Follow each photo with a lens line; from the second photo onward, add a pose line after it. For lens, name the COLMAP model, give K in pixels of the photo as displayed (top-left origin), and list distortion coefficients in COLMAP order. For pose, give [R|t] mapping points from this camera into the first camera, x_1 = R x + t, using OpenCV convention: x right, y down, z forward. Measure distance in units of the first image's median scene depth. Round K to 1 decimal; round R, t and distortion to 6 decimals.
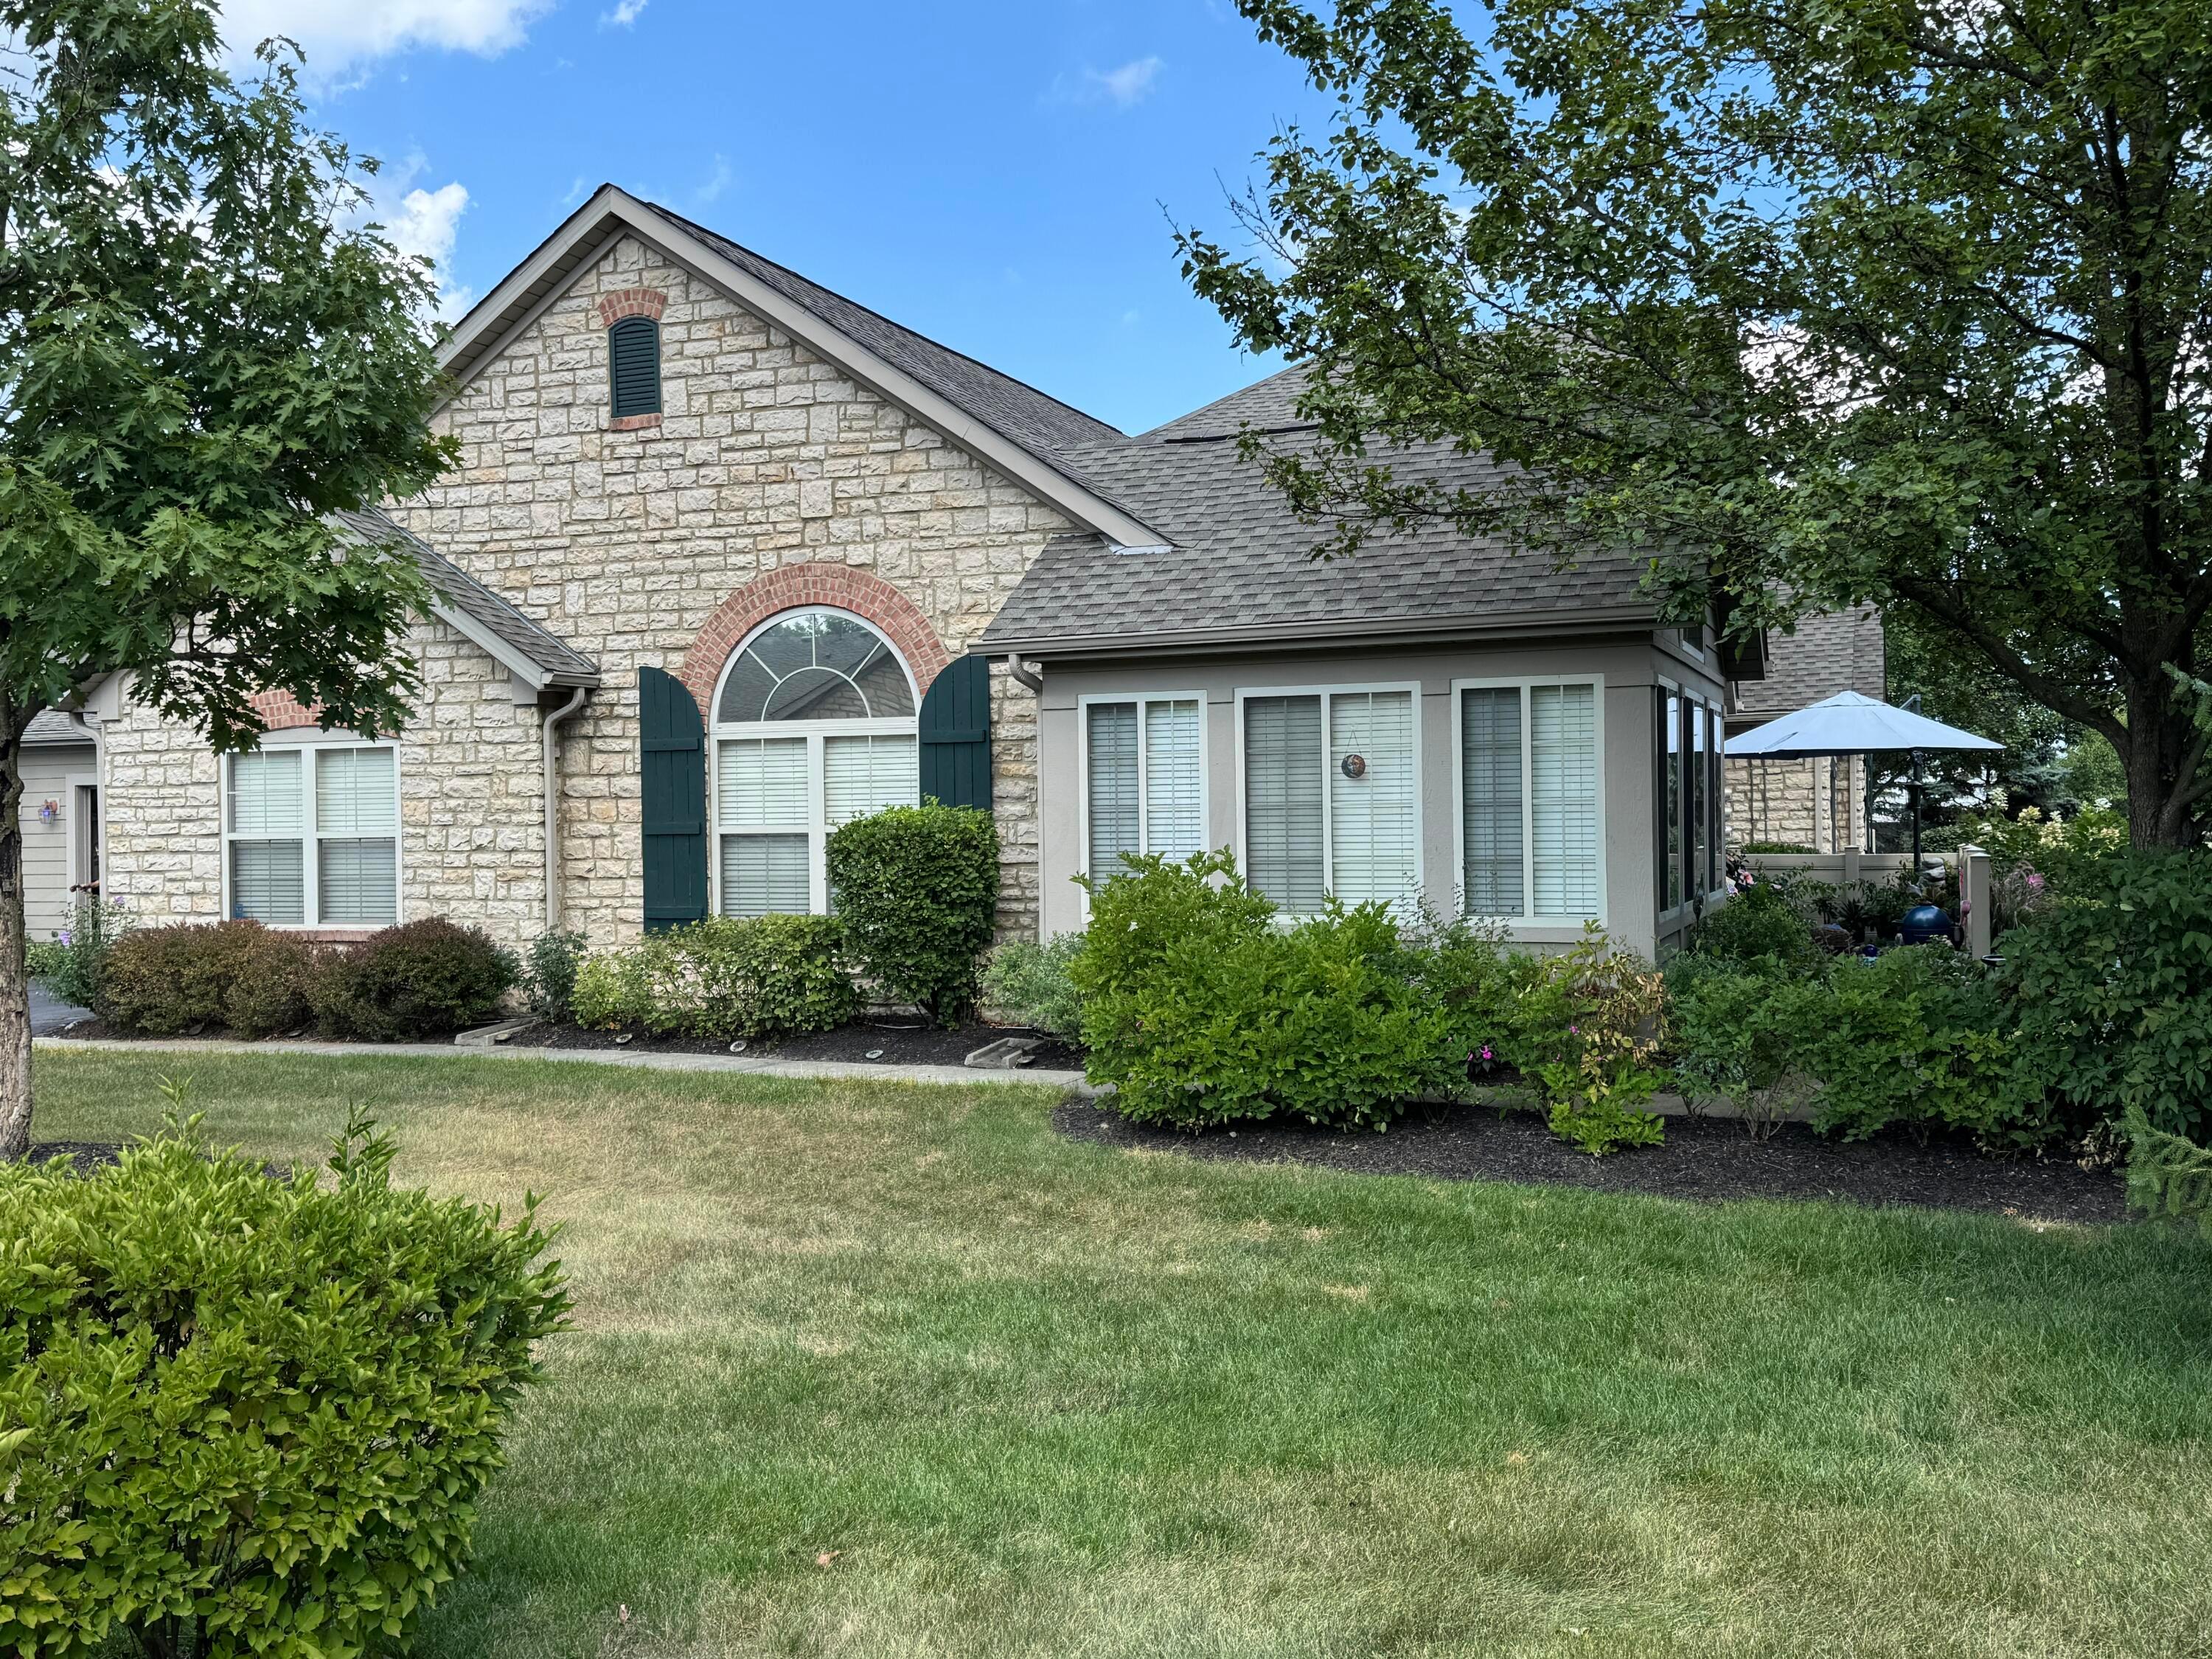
lens RADIAL K [[2060.0, 0, 1106.1], [0, 2060.0, 827.0], [0, 0, 1]] dist [-0.002446, 0.000000]
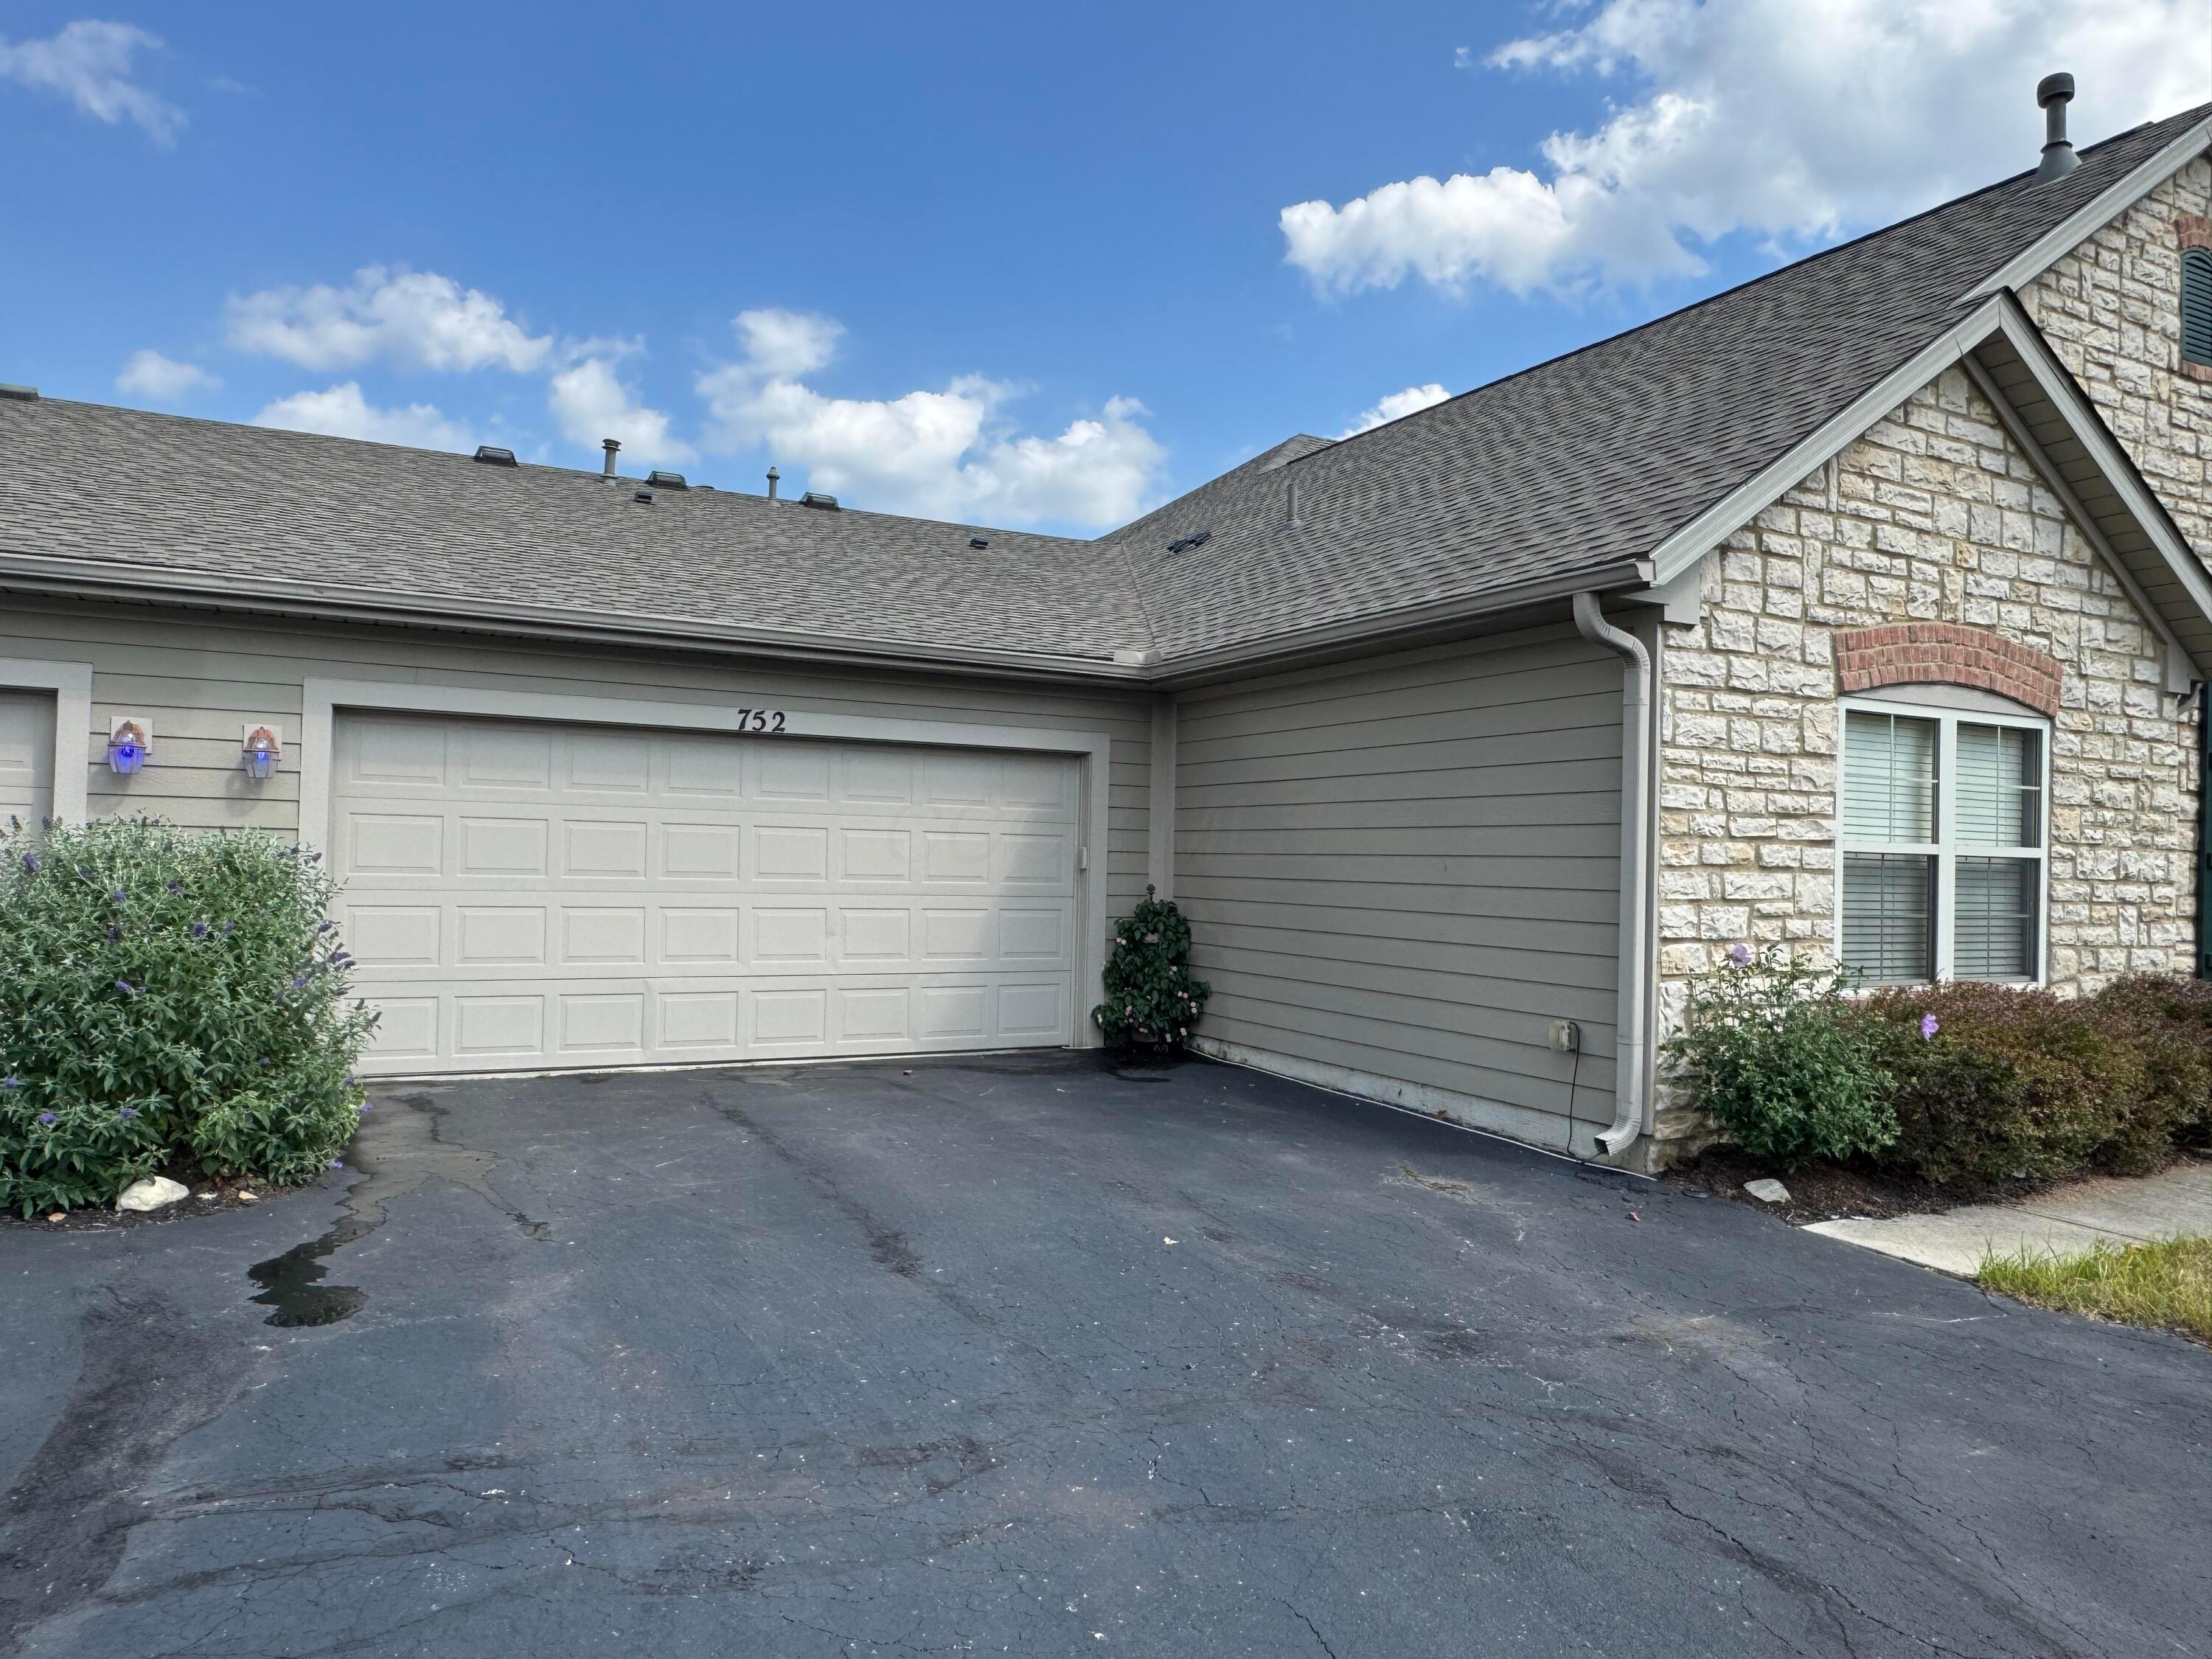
lens RADIAL K [[1487.2, 0, 1106.4], [0, 1487.2, 828.8], [0, 0, 1]] dist [0.000179, 0.000342]
pose [[0.664787, 0.048820, 0.745436, -0.894659], [-0.030851, 0.998805, -0.037900, 0.022835], [-0.746396, 0.002198, 0.665499, 0.864154]]
